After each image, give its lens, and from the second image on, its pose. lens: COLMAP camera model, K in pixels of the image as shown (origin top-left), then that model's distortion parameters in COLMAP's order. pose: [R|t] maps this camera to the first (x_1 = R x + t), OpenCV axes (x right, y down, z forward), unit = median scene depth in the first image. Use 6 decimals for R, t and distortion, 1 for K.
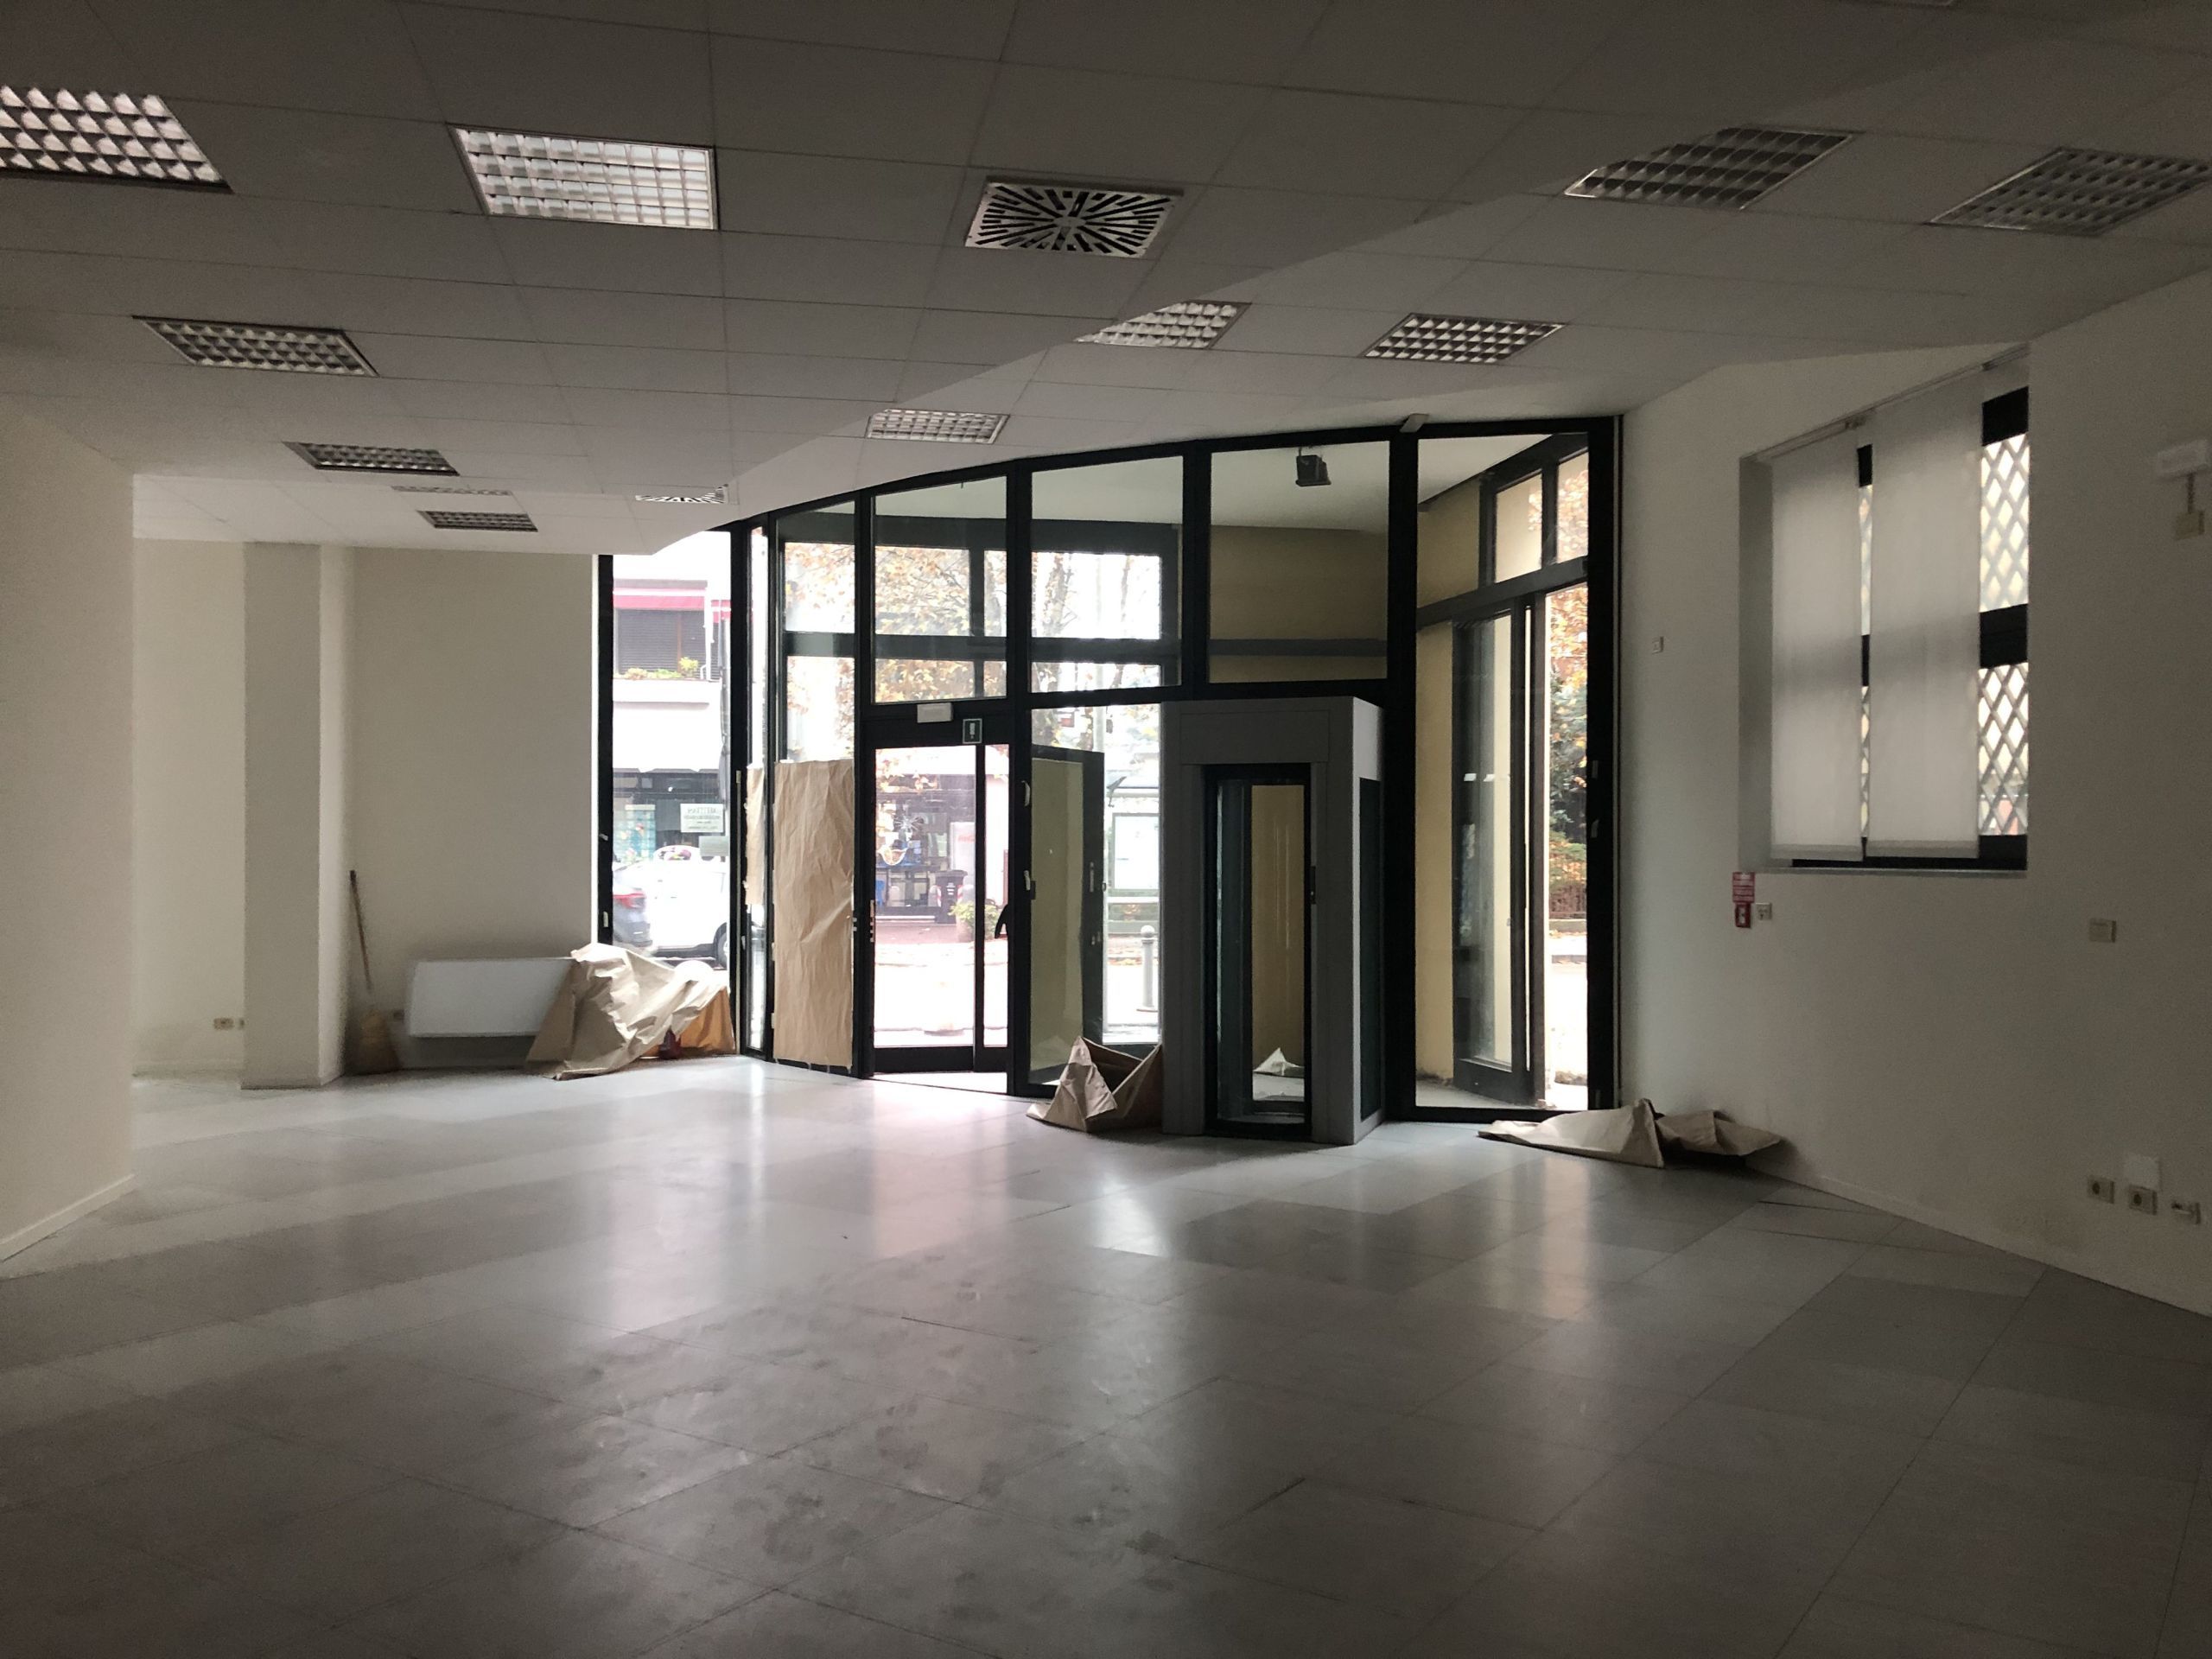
lens RADIAL K [[1798.6, 0, 1106.0], [0, 1798.6, 829.5], [0, 0, 1]] dist [-0.031209, -0.002551]
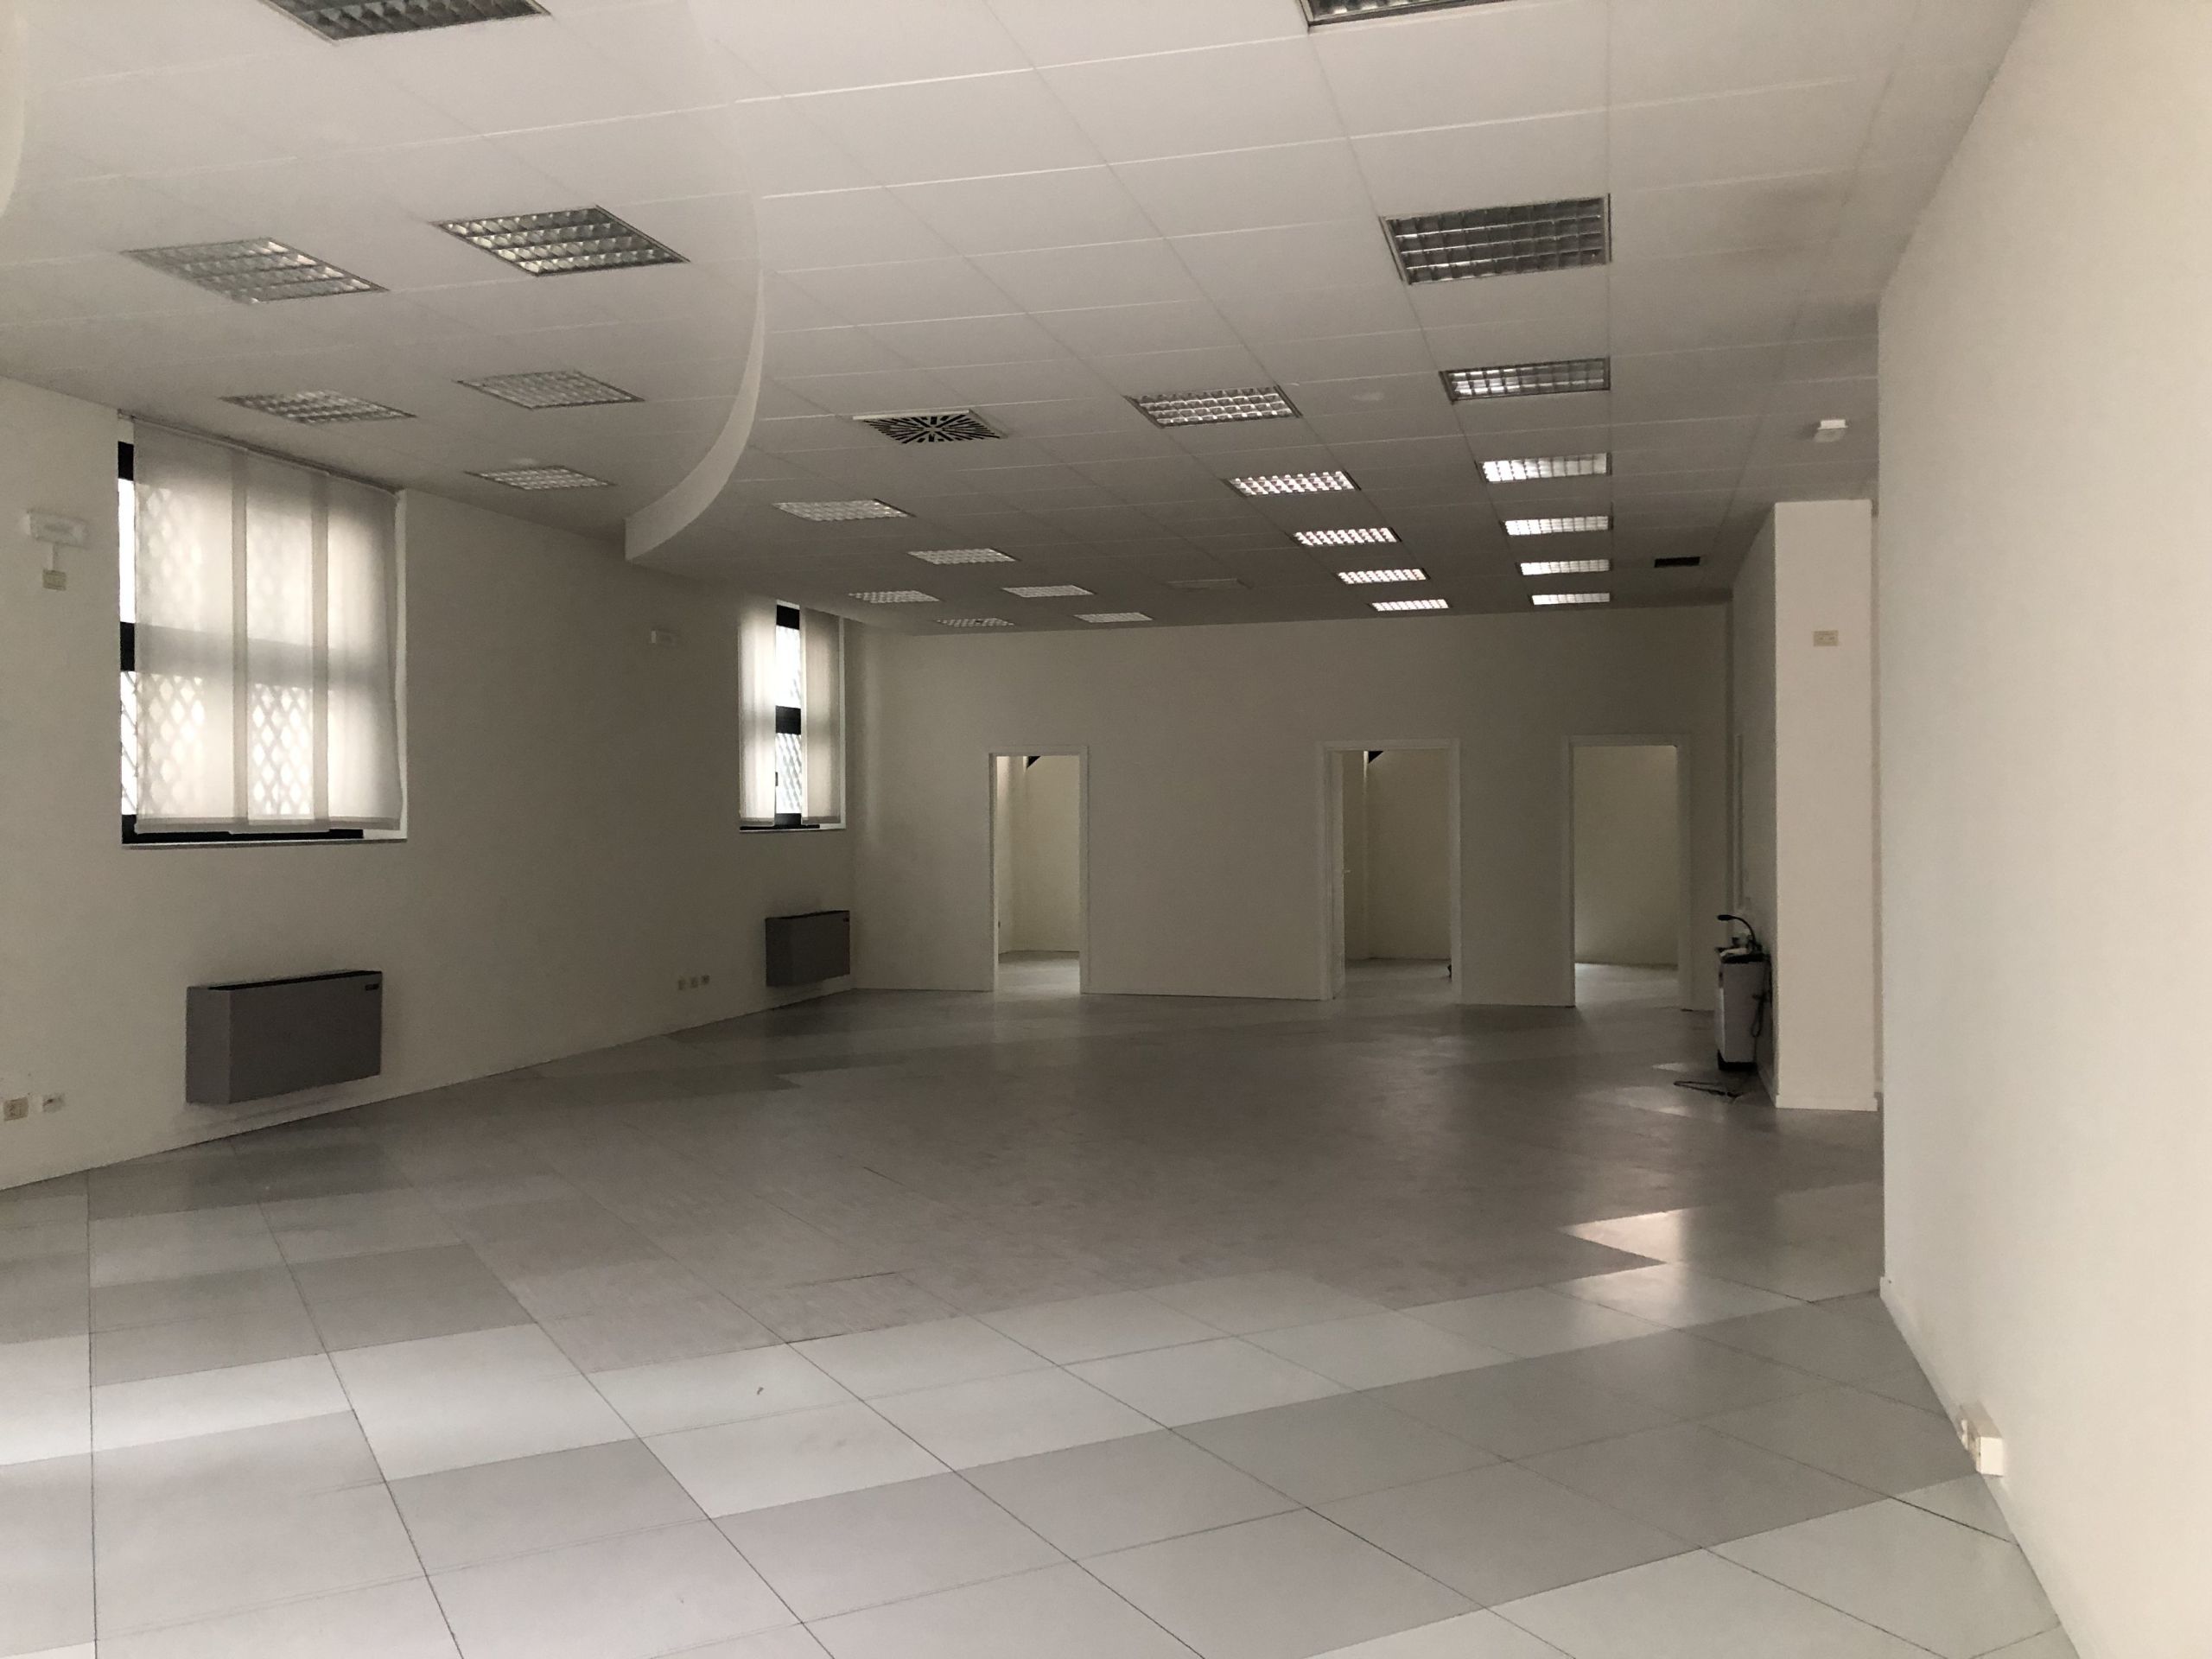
lens RADIAL K [[1884.5, 0, 1106.0], [0, 1884.5, 829.5], [0, 0, 1]] dist [0.103848, -0.005818]
pose [[-0.896099, 0.009212, 0.443759, -0.635043], [0.008714, 0.999957, -0.003162, 0.023319], [-0.443769, 0.001034, -0.896141, 1.862087]]
